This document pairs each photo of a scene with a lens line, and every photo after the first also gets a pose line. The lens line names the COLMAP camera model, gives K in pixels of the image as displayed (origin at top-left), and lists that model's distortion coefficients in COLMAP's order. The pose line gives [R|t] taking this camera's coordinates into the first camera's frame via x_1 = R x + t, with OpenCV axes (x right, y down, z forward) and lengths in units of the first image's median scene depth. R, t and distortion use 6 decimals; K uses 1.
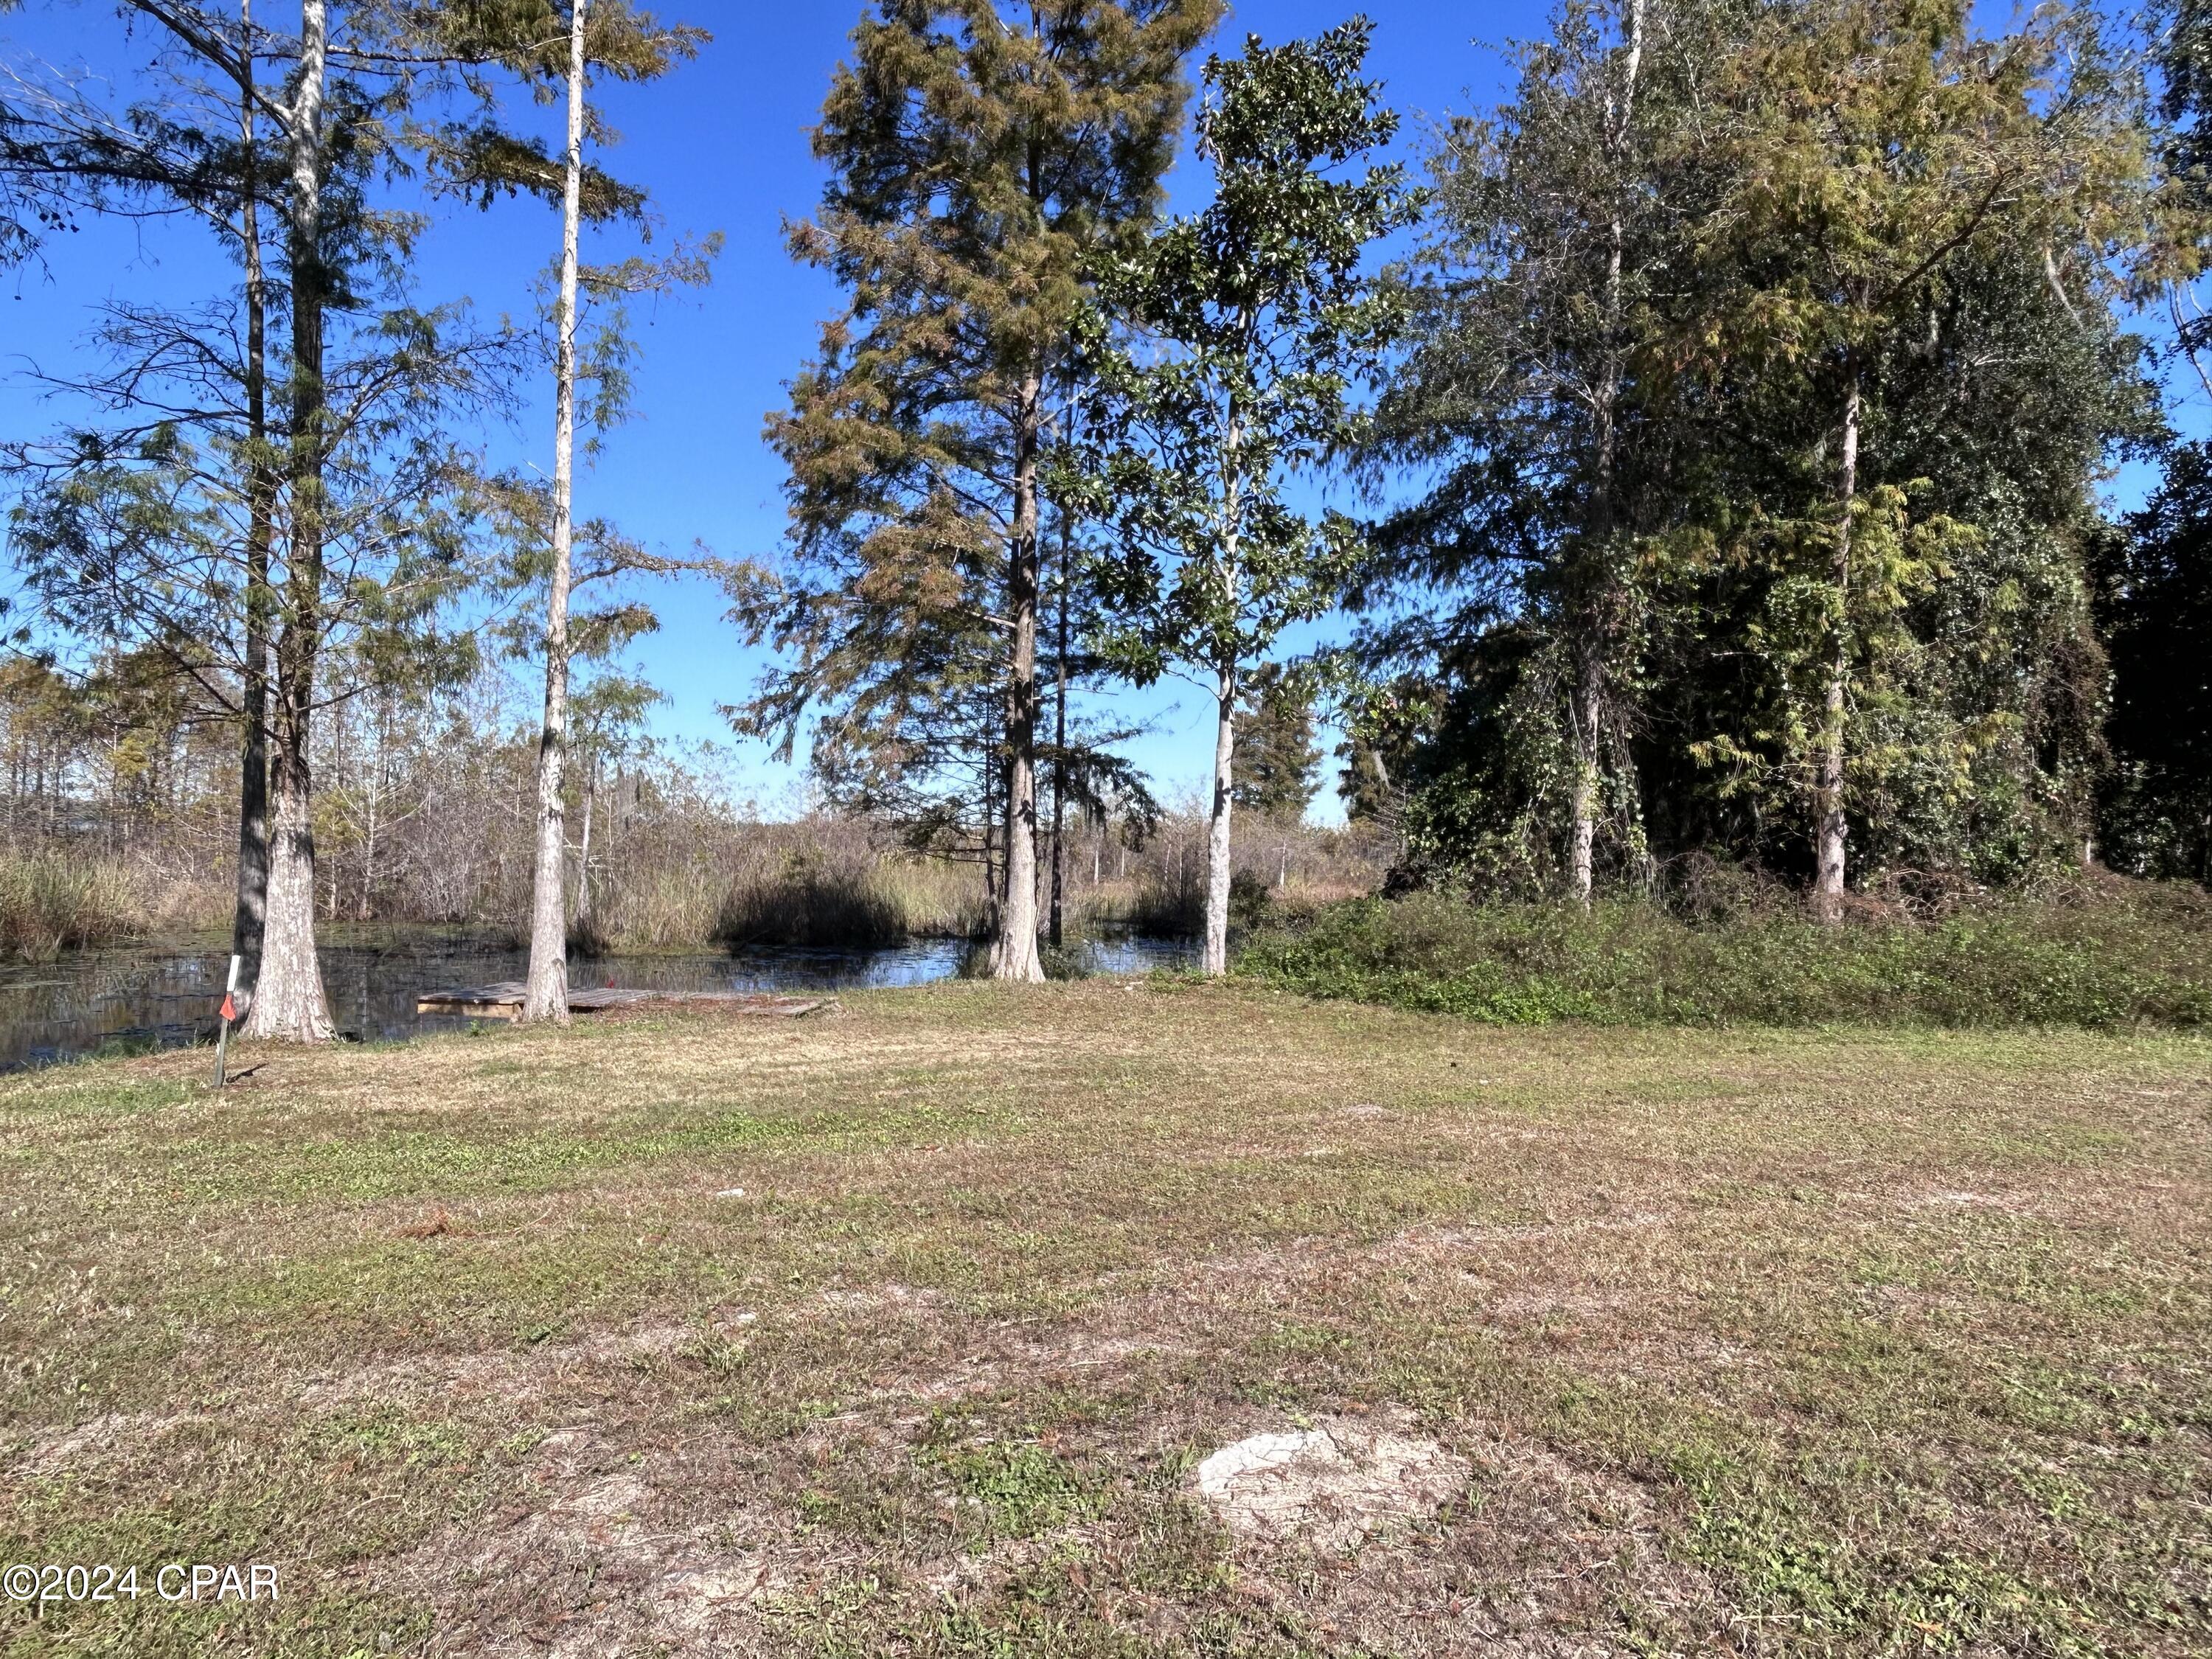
lens RADIAL K [[1445.1, 0, 1101.2], [0, 1445.1, 808.8], [0, 0, 1]] dist [-0.001961, -0.006744]
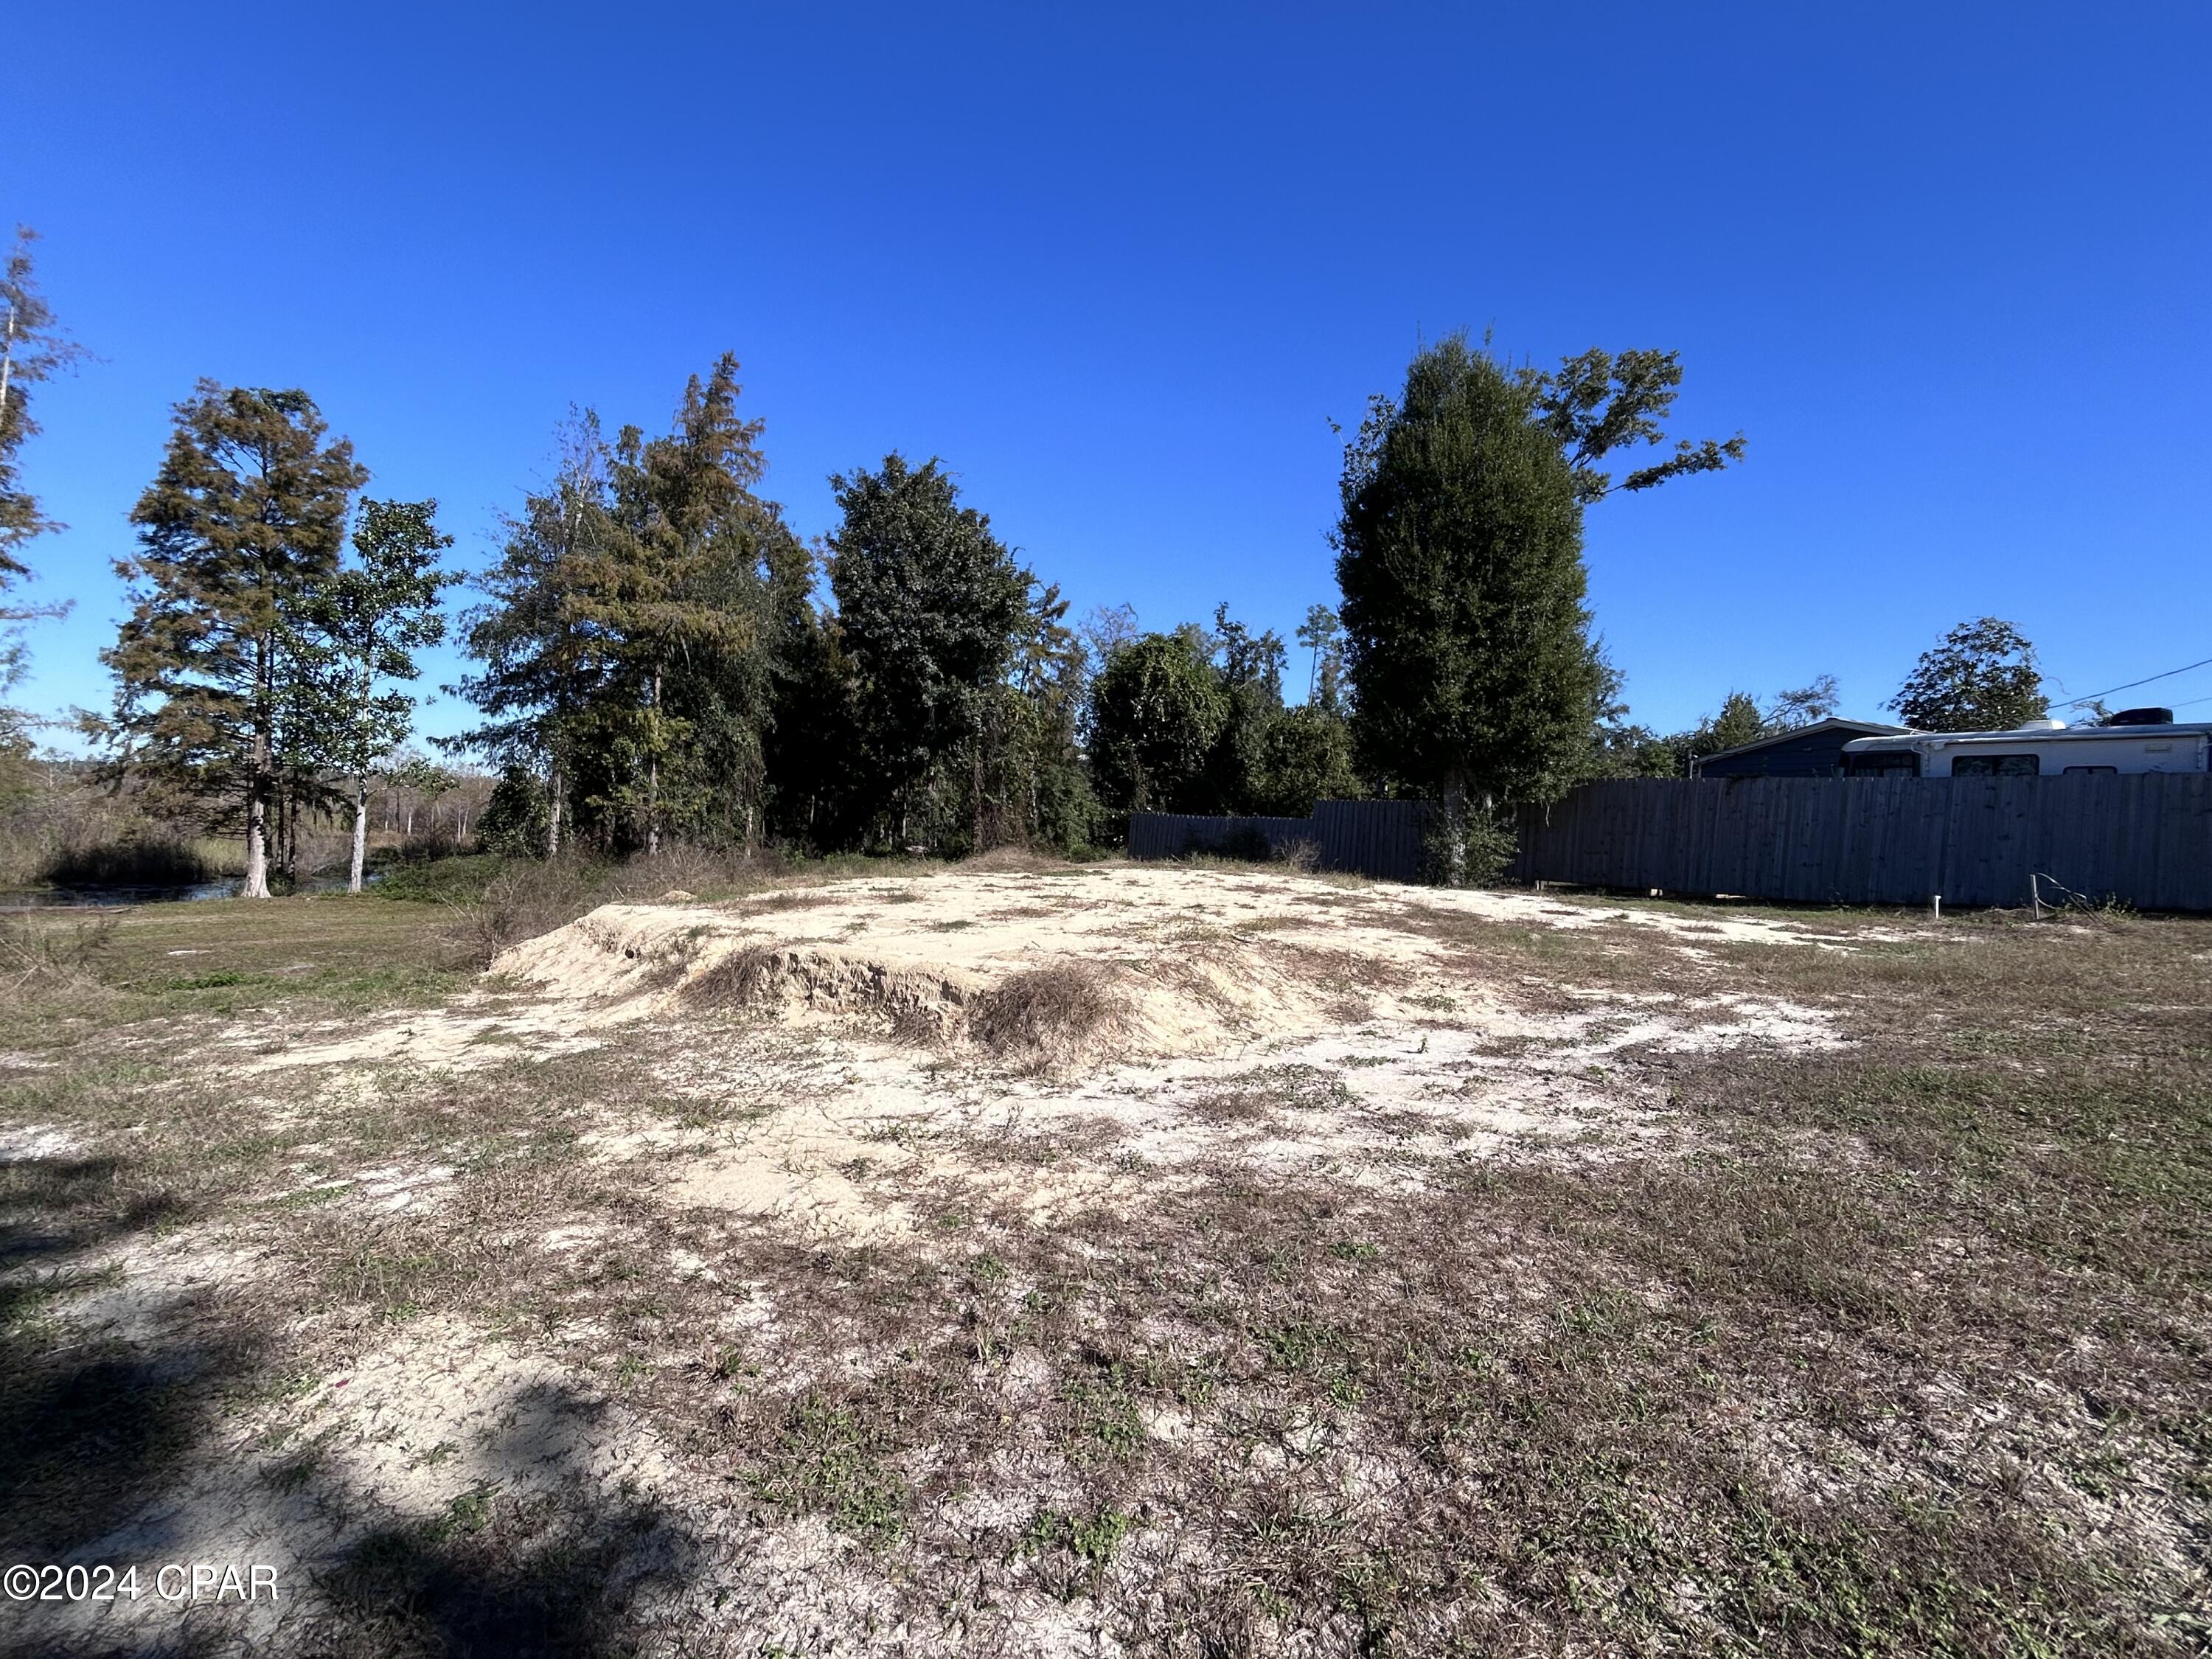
lens RADIAL K [[1045.6, 0, 1123.7], [0, 1045.6, 813.3], [0, 0, 1]] dist [-0.009356, 0.003925]
pose [[0.854547, 0.006165, 0.519338, 0.264052], [-0.028058, 0.999017, 0.034310, -0.109483], [-0.518616, -0.043891, 0.853880, -1.113660]]
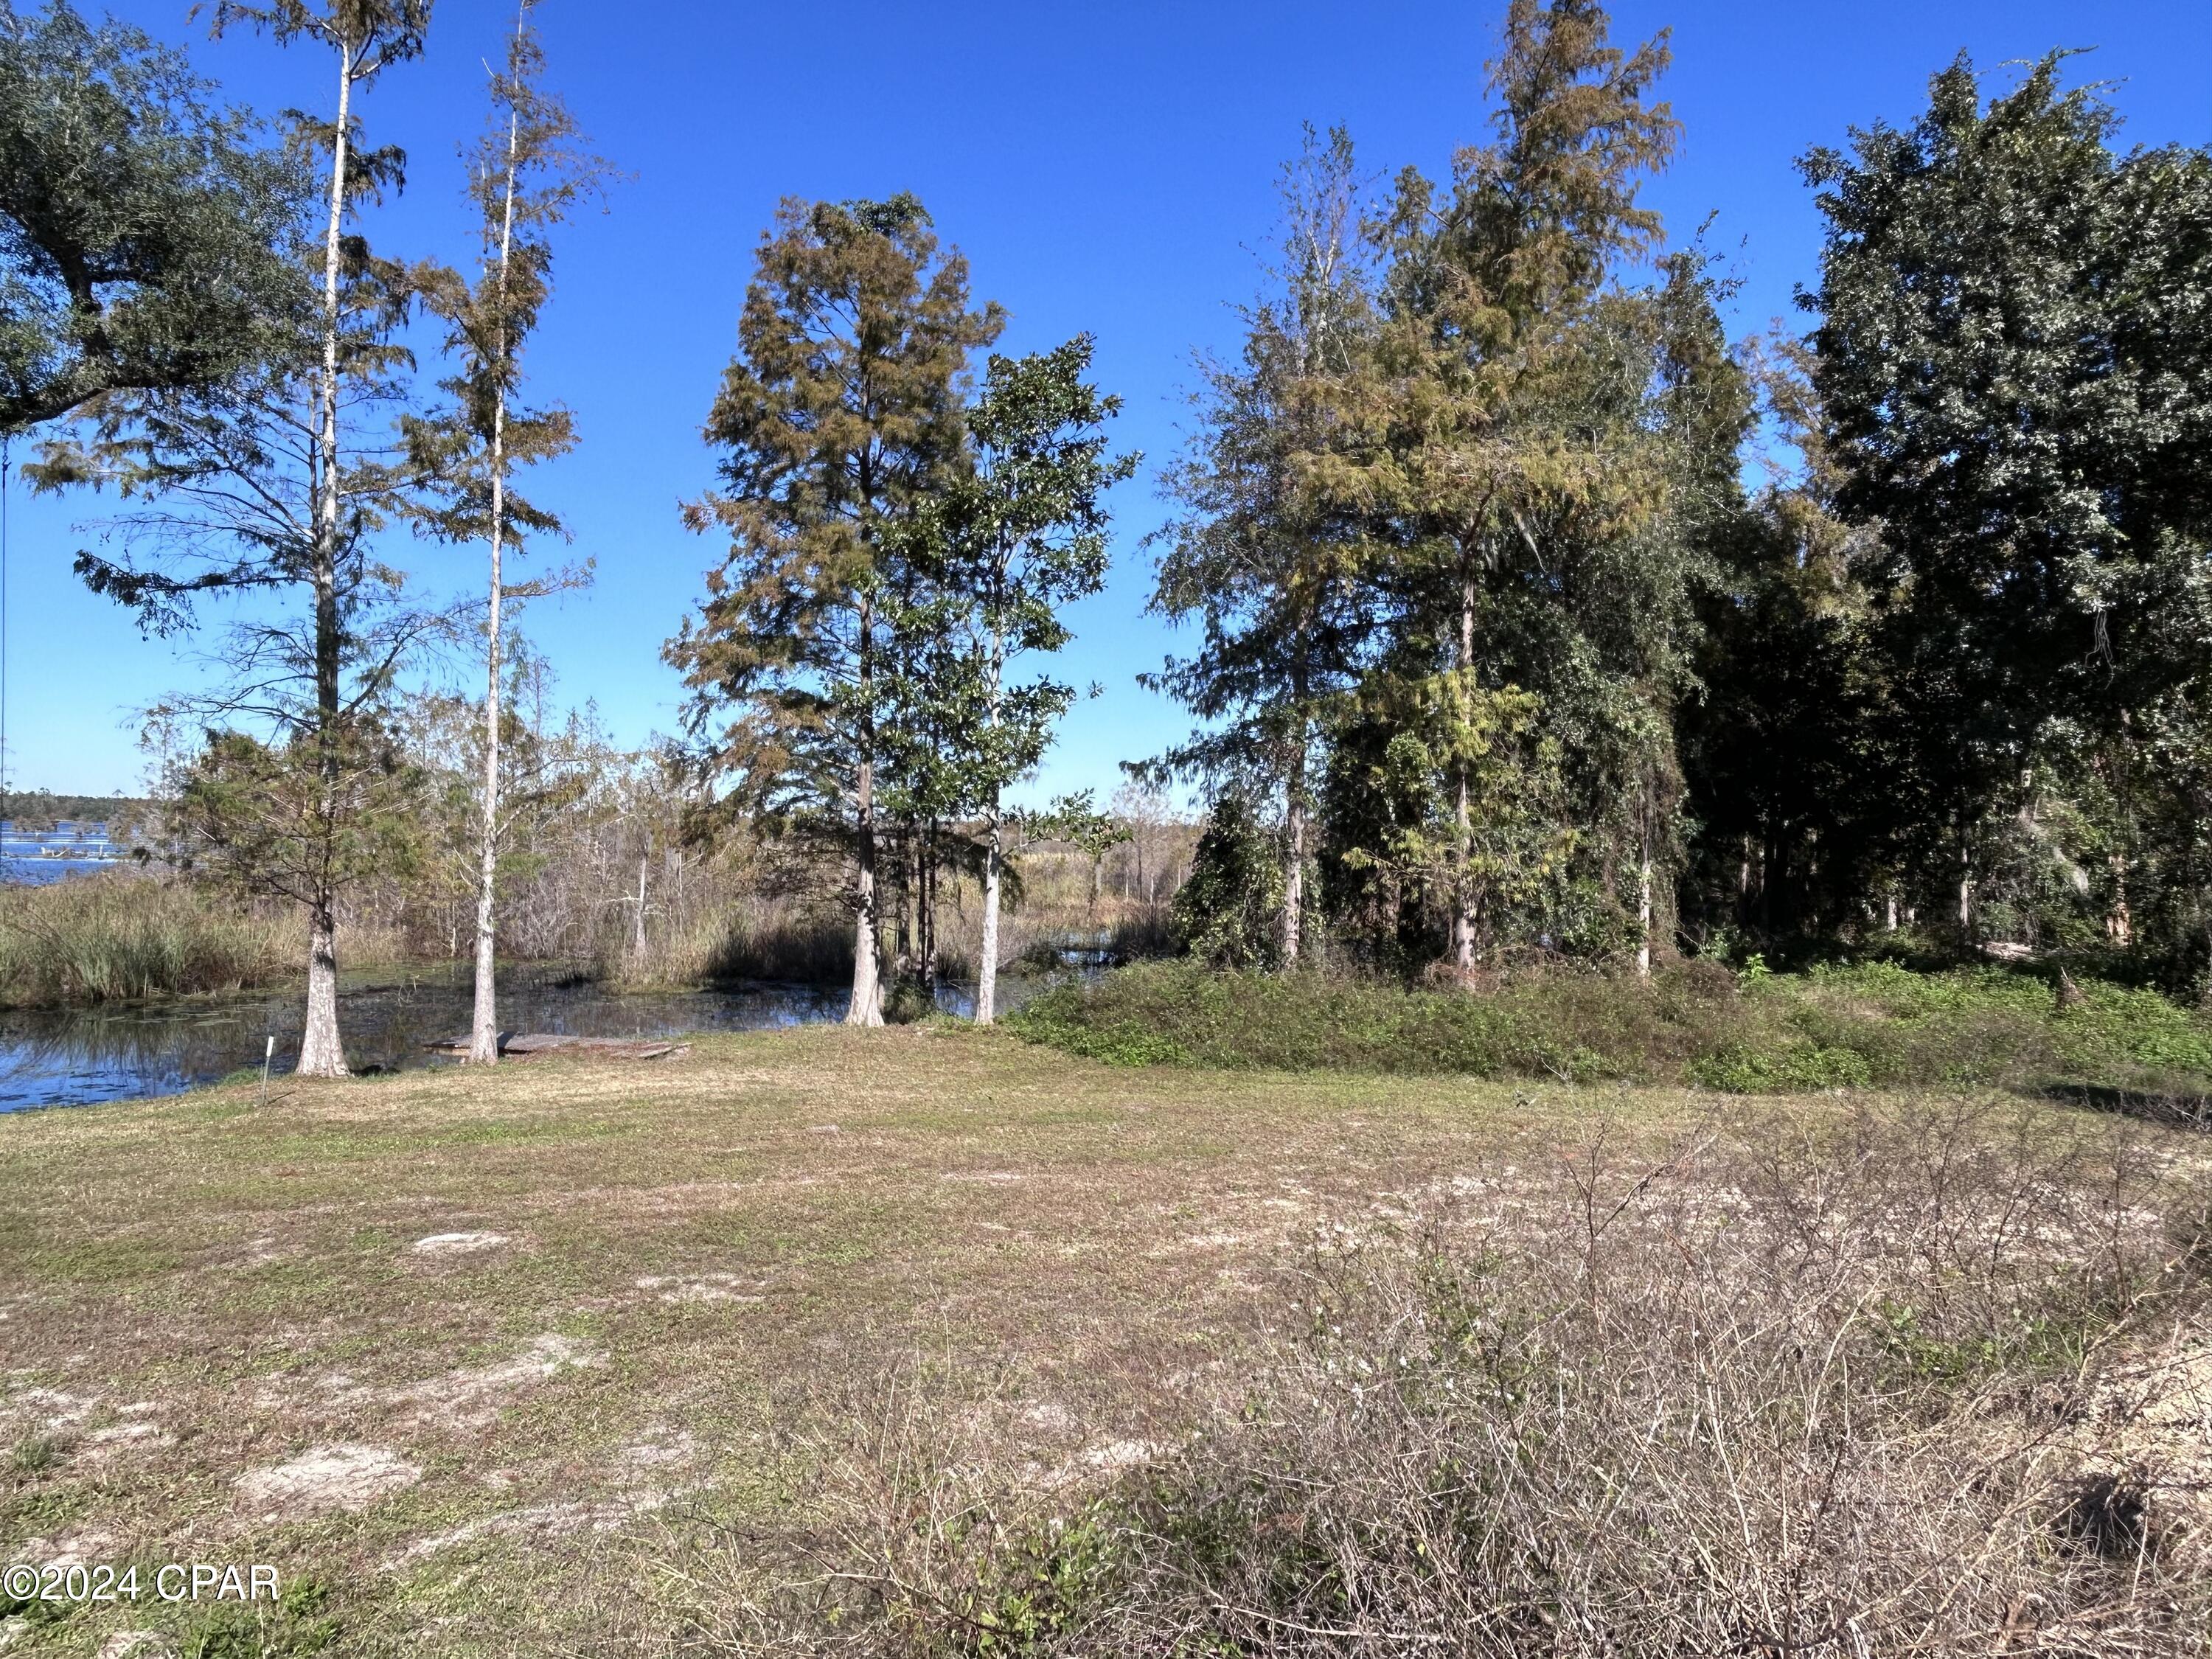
lens RADIAL K [[1445.1, 0, 1107.1], [0, 1445.1, 807.0], [0, 0, 1]] dist [-0.001961, -0.006744]
pose [[0.992826, -0.012086, -0.118960, 0.355600], [0.012276, 0.999924, 0.000868, -0.092981], [0.118940, -0.002322, 0.992899, -0.370890]]
